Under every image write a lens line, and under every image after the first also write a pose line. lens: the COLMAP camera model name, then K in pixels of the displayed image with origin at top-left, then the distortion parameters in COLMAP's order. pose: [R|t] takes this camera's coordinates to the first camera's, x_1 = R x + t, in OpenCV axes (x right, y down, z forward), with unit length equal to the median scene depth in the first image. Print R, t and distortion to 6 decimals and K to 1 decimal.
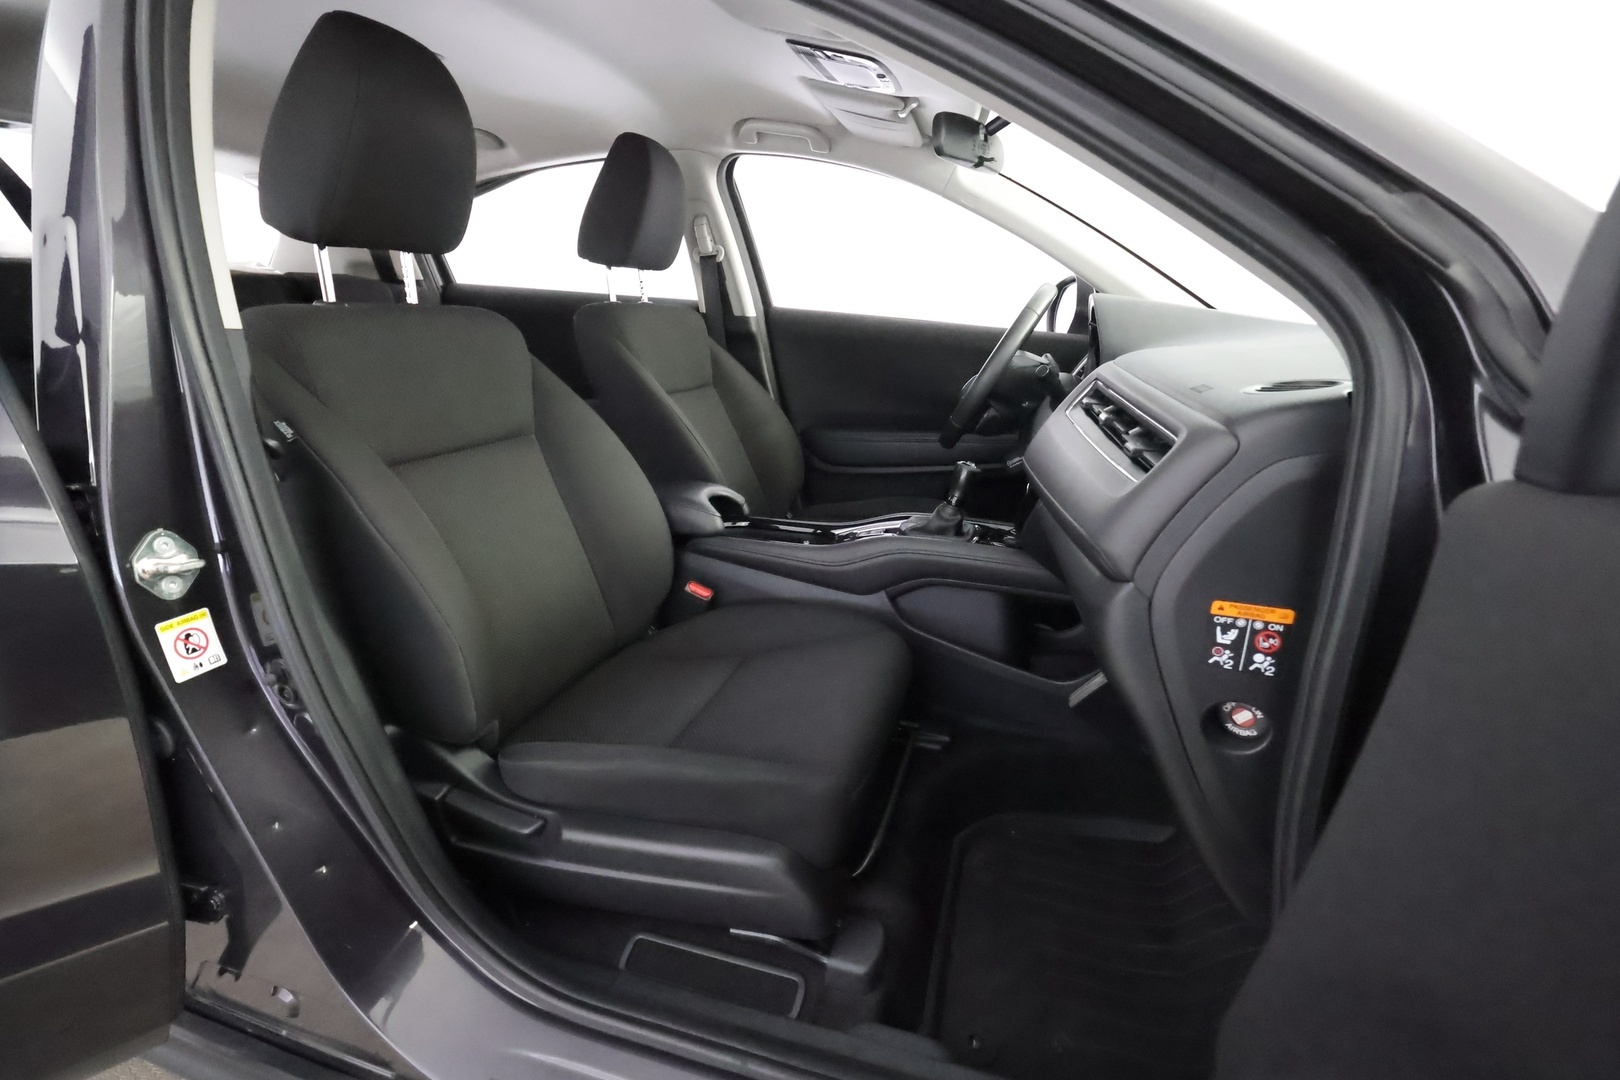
lens RADIAL K [[754.9, 0, 808.9], [0, 754.9, 533.1], [0, 0, 1]] dist [-0.000726, 0.001236]
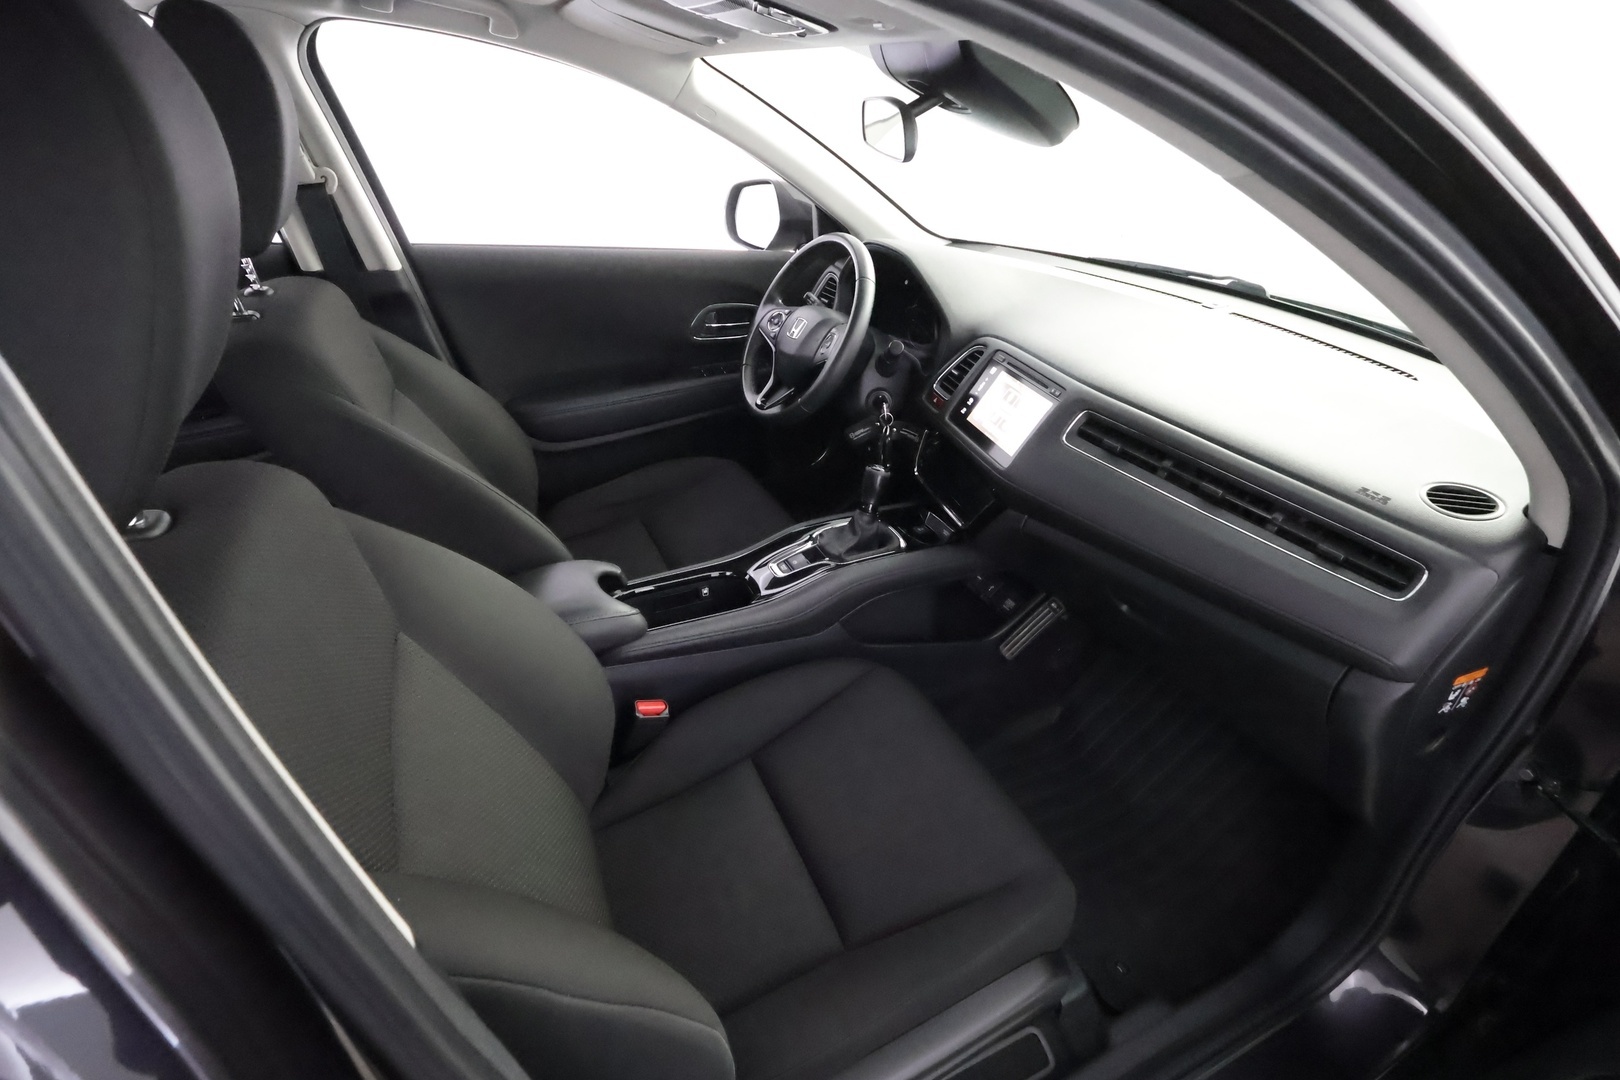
lens RADIAL K [[753.3, 0, 807.2], [0, 753.3, 537.5], [0, 0, 1]] dist [-0.000764, 0.000220]
pose [[0.746792, -0.343713, 0.569353, -0.478971], [0.181744, 0.928981, 0.322433, -0.372885], [-0.639743, -0.137314, 0.756224, 0.358790]]
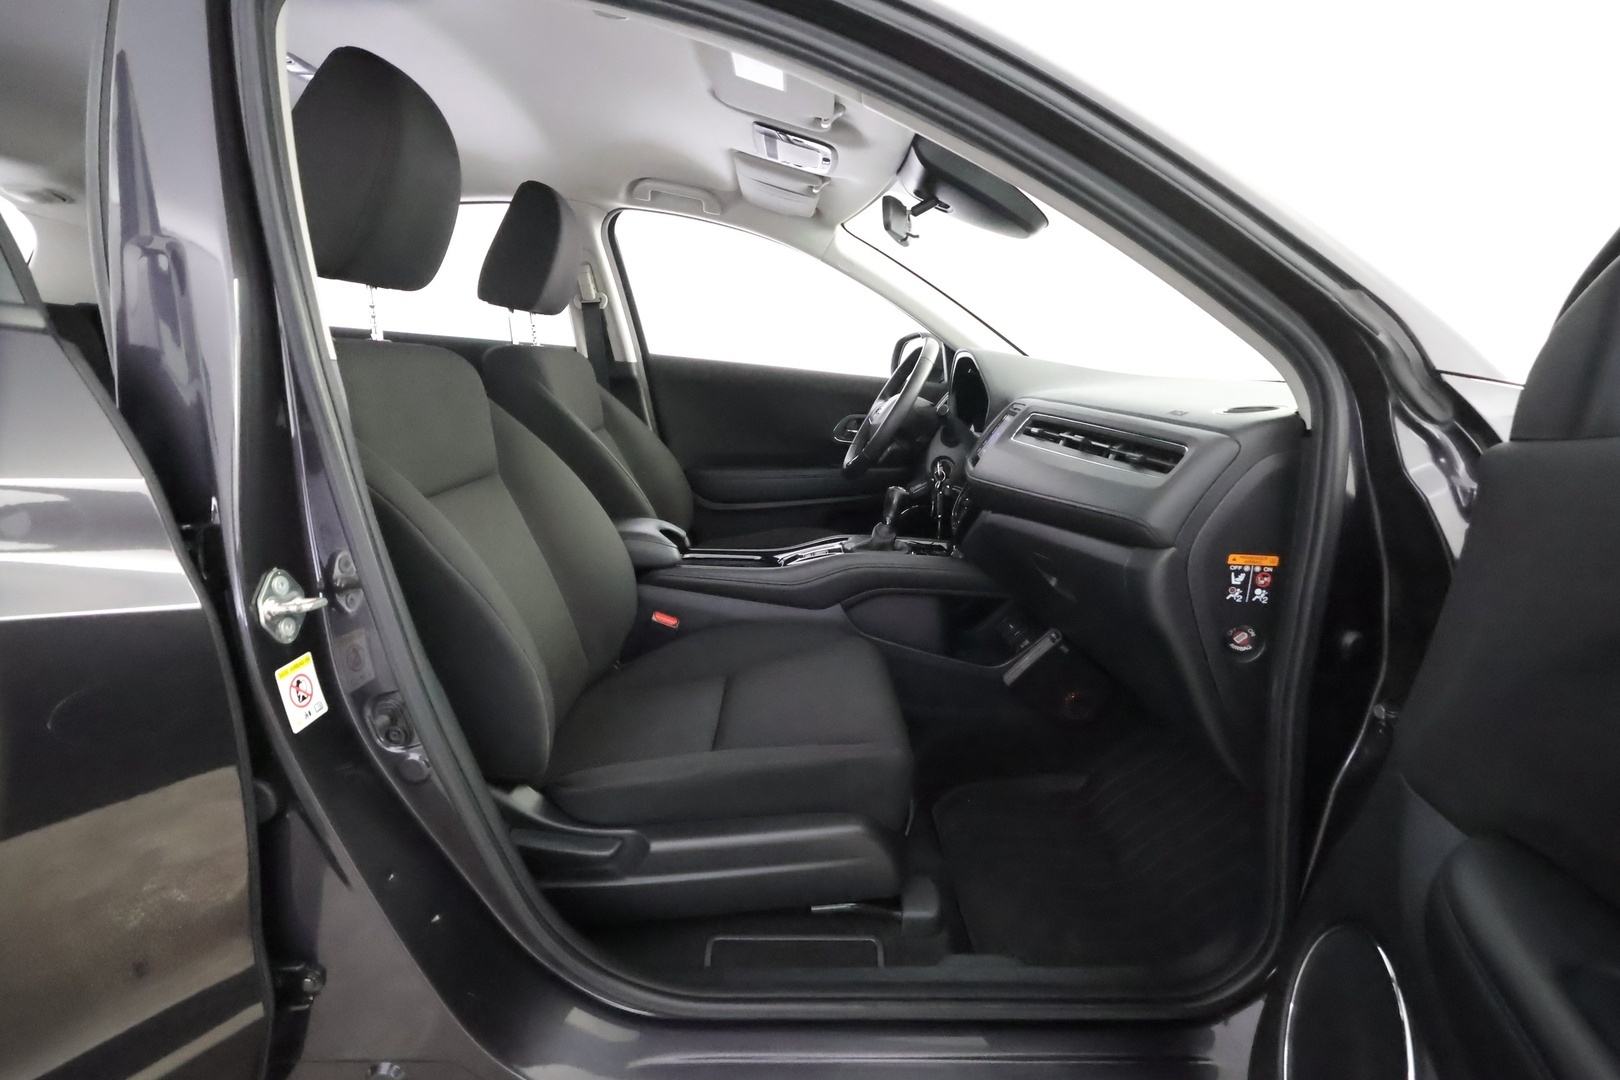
lens RADIAL K [[753.3, 0, 807.2], [0, 753.3, 537.5], [0, 0, 1]] dist [-0.000764, 0.000220]
pose [[0.948514, -0.055812, 0.311781, -0.323758], [0.073802, 0.996203, -0.046191, 0.029833], [-0.308019, 0.066823, 0.949031, -0.060212]]
